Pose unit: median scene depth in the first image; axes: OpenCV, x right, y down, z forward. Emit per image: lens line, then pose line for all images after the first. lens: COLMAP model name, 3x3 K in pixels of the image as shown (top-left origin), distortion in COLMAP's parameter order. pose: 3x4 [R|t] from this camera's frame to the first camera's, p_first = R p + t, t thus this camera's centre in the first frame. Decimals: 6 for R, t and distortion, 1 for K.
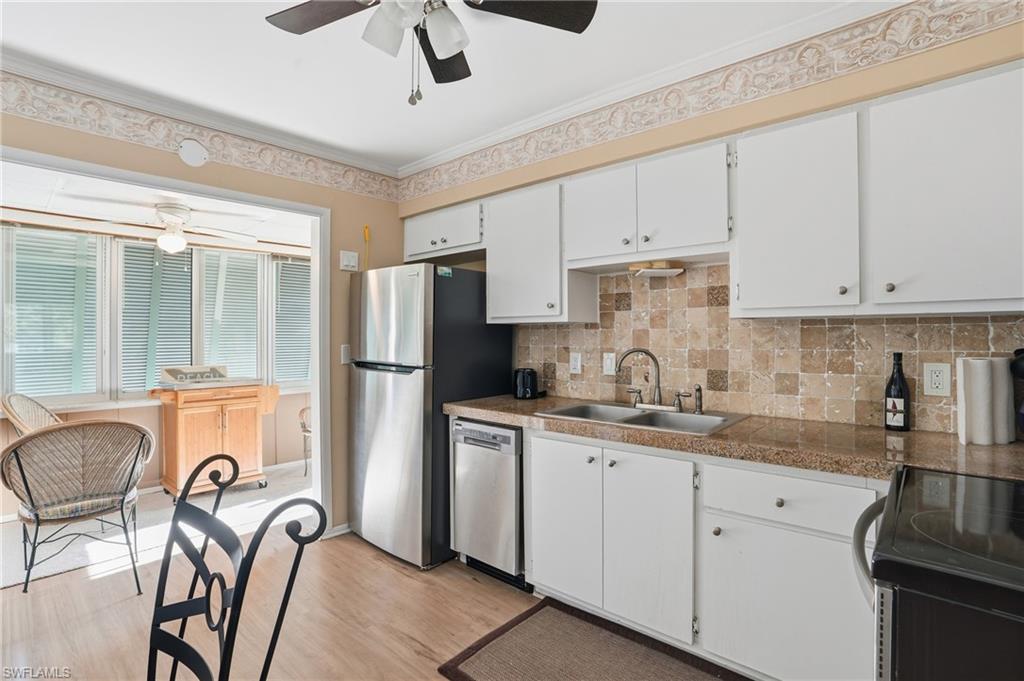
lens RADIAL K [[484.0, 0, 505.8], [0, 484.0, 335.4], [0, 0, 1]] dist [-0.073337, 0.031601]
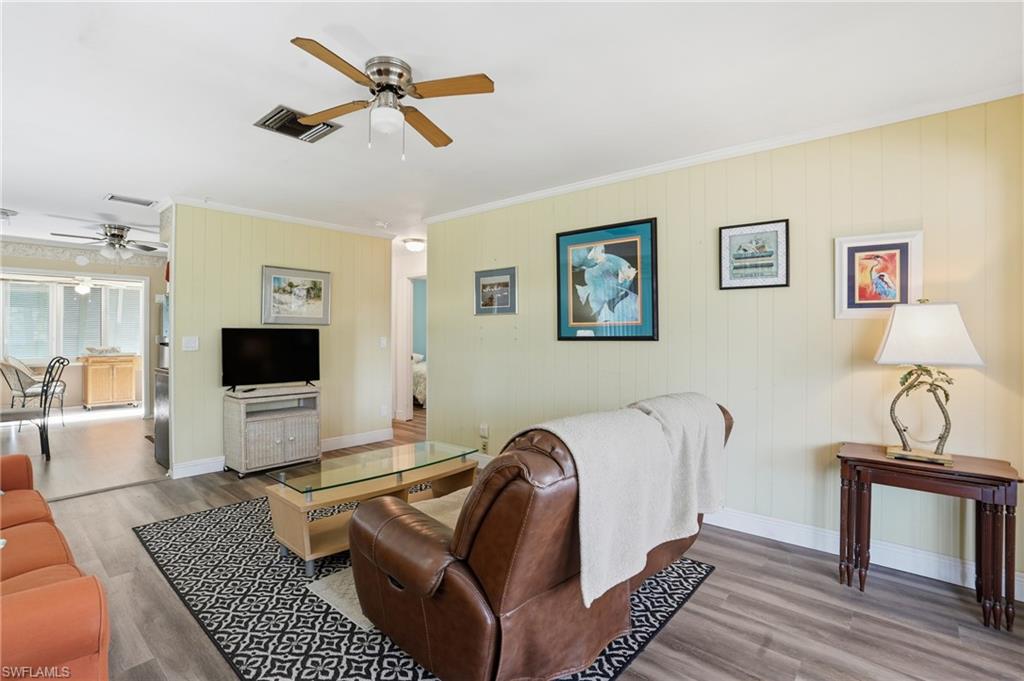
lens RADIAL K [[484.0, 0, 505.8], [0, 484.0, 335.4], [0, 0, 1]] dist [-0.073337, 0.031601]
pose [[0.999844, 0.006838, 0.016300, 1.033054], [-0.006913, 0.999966, 0.004543, -0.002683], [-0.016269, -0.004655, 0.999857, -1.014551]]
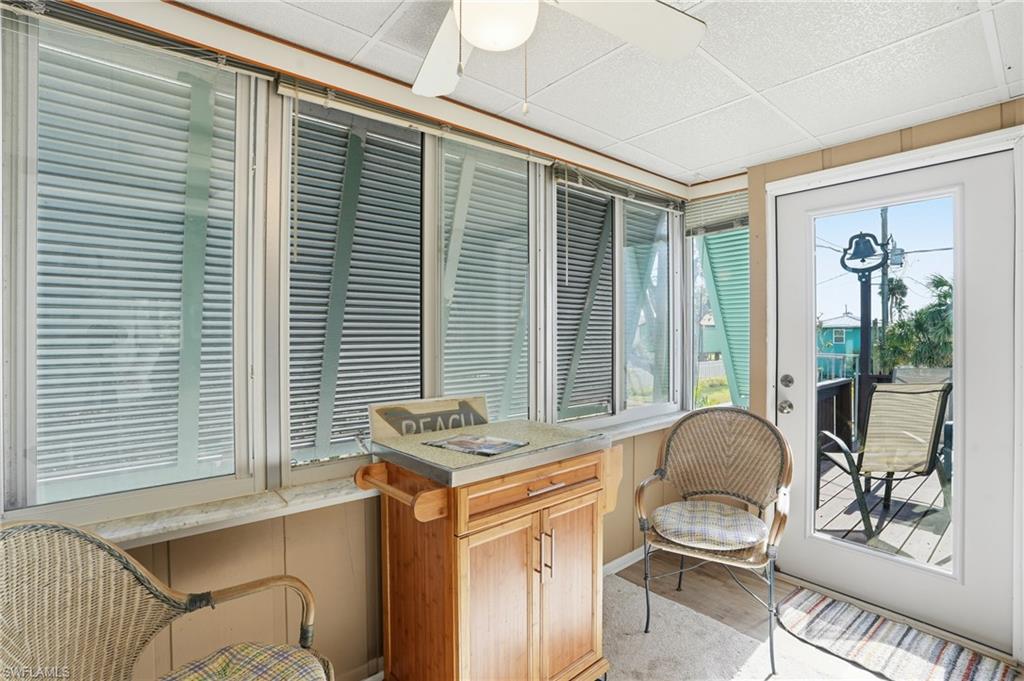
lens RADIAL K [[484.0, 0, 505.8], [0, 484.0, 335.4], [0, 0, 1]] dist [-0.073337, 0.031601]
pose [[0.990138, -0.001093, -0.140091, -0.546664], [0.000783, 0.999997, -0.002271, 0.006767], [0.140093, 0.002139, 0.990136, 0.583512]]
